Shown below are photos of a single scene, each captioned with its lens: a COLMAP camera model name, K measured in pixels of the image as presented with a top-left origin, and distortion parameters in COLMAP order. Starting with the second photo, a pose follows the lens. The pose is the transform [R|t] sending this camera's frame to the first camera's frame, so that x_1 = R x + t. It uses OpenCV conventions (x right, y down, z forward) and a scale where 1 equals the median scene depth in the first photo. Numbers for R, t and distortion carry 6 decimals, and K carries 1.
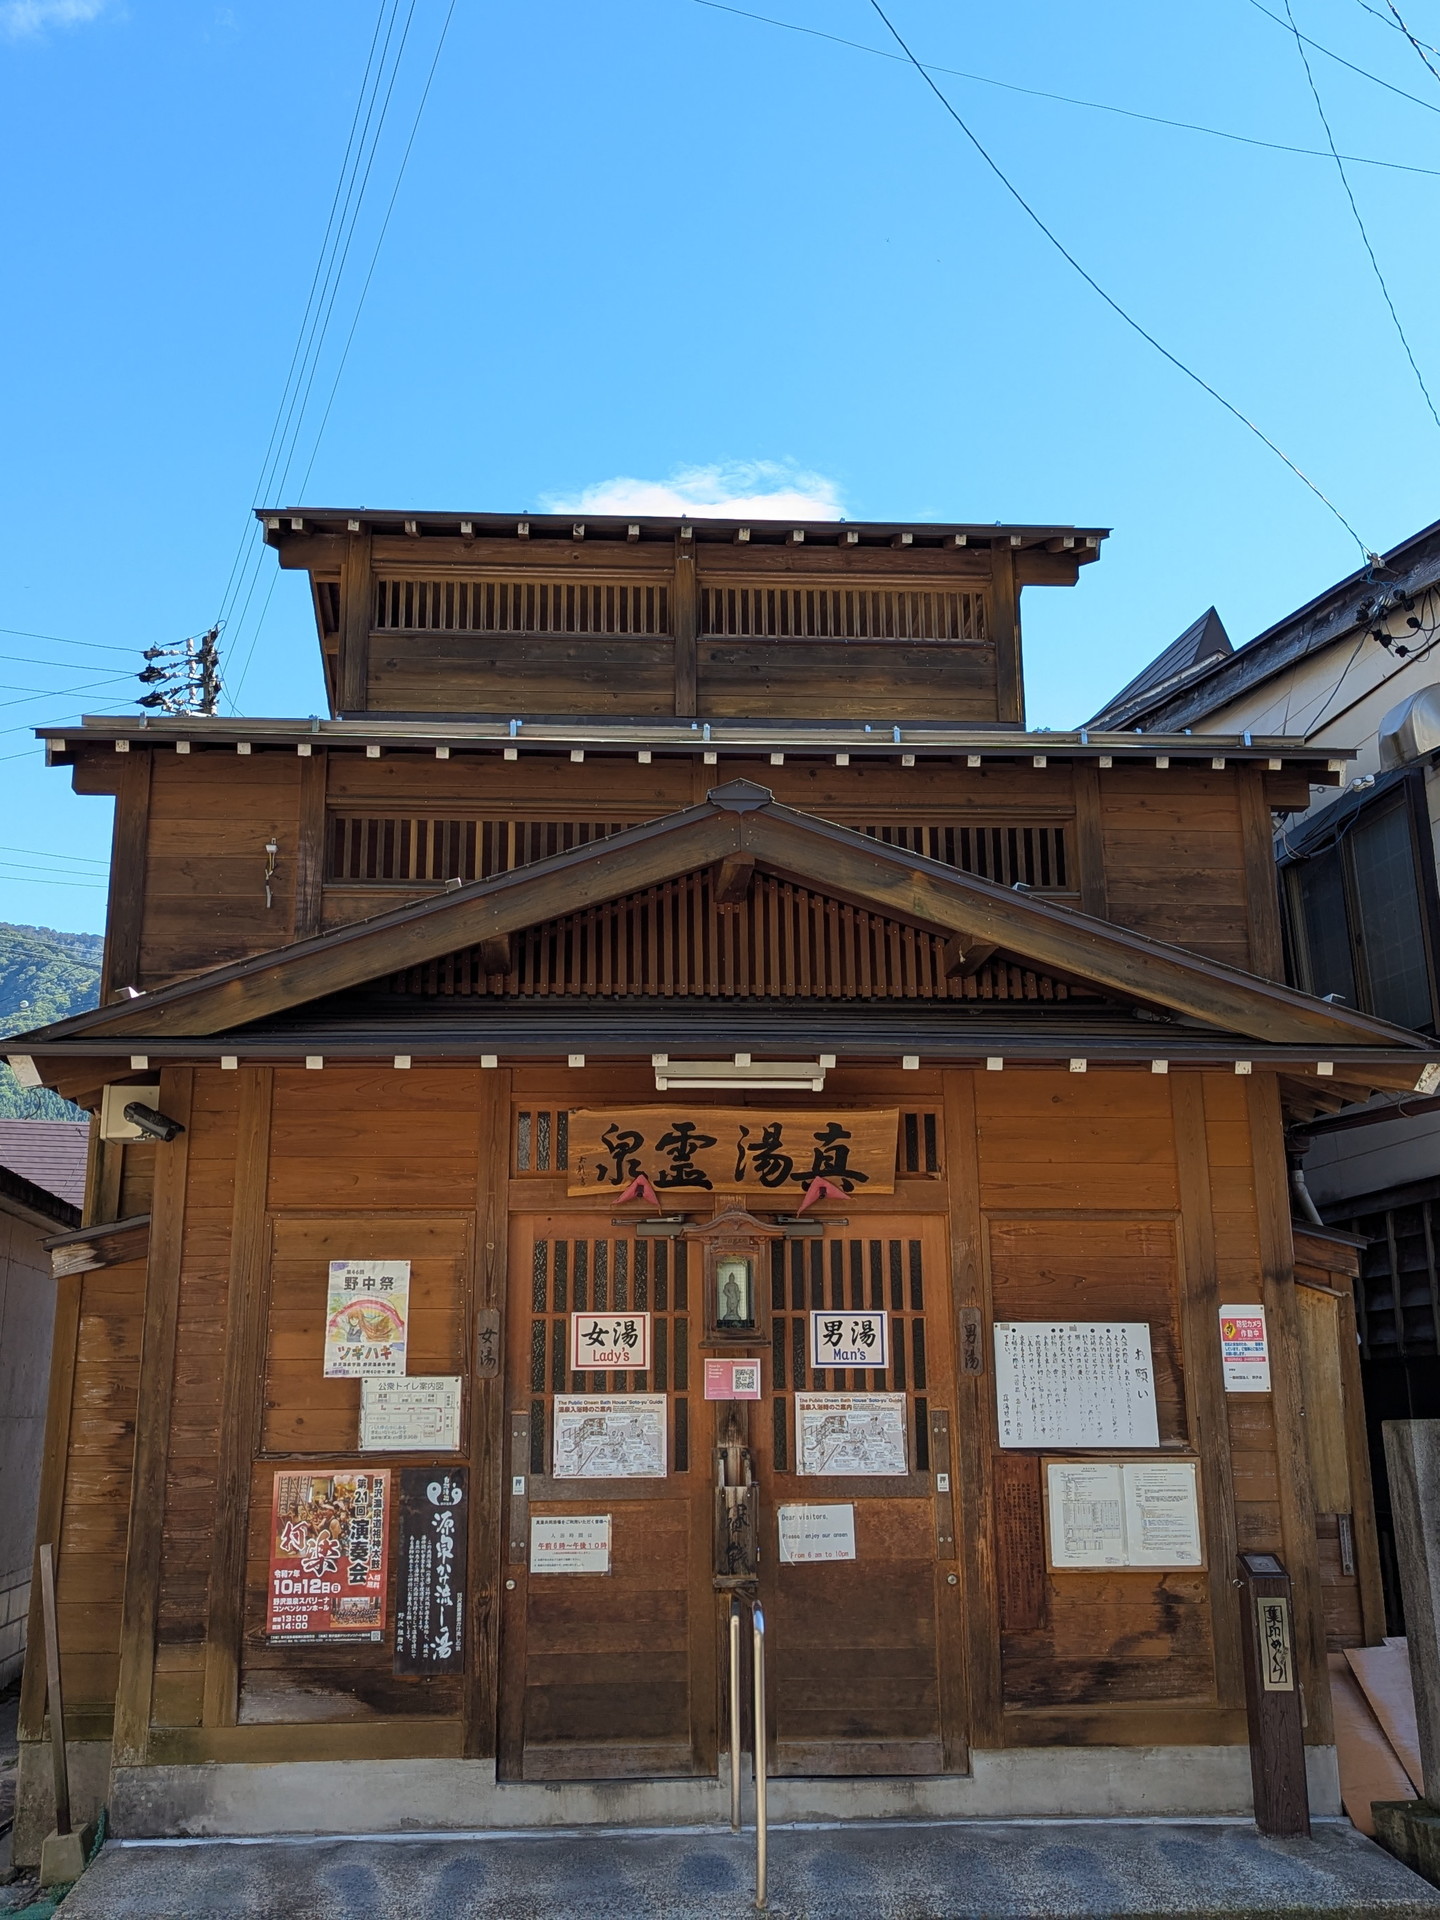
lens RADIAL K [[2022.6, 0, 714.6], [0, 2022.6, 864.9], [0, 0, 1]] dist [0.101810, -0.165556]
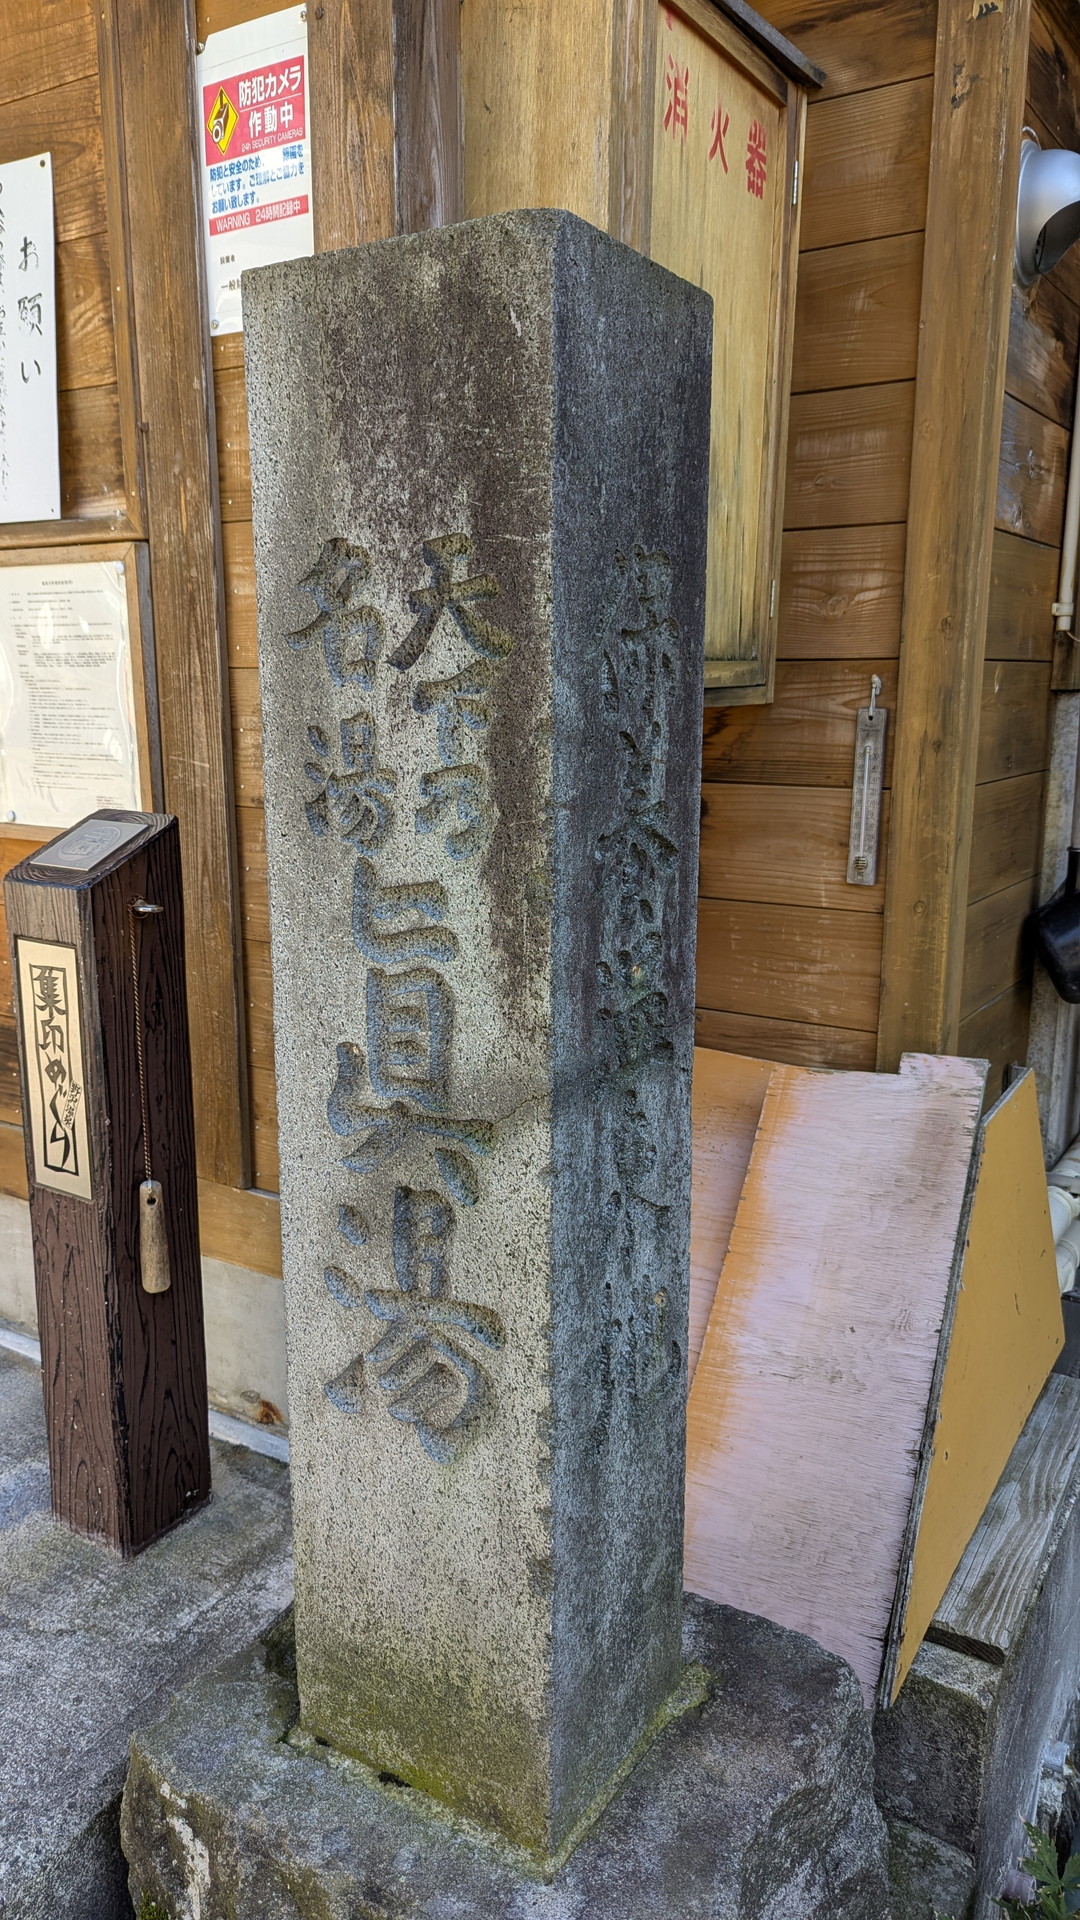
lens RADIAL K [[1319.3, 0, 540.0], [0, 1319.3, 960.0], [0, 0, 1]] dist [0.003291, 0.001045]
pose [[0.798541, 0.138893, -0.585697, 0.425003], [0.144917, 0.900036, 0.411016, 0.266889], [0.584236, -0.413090, 0.698588, 0.839225]]
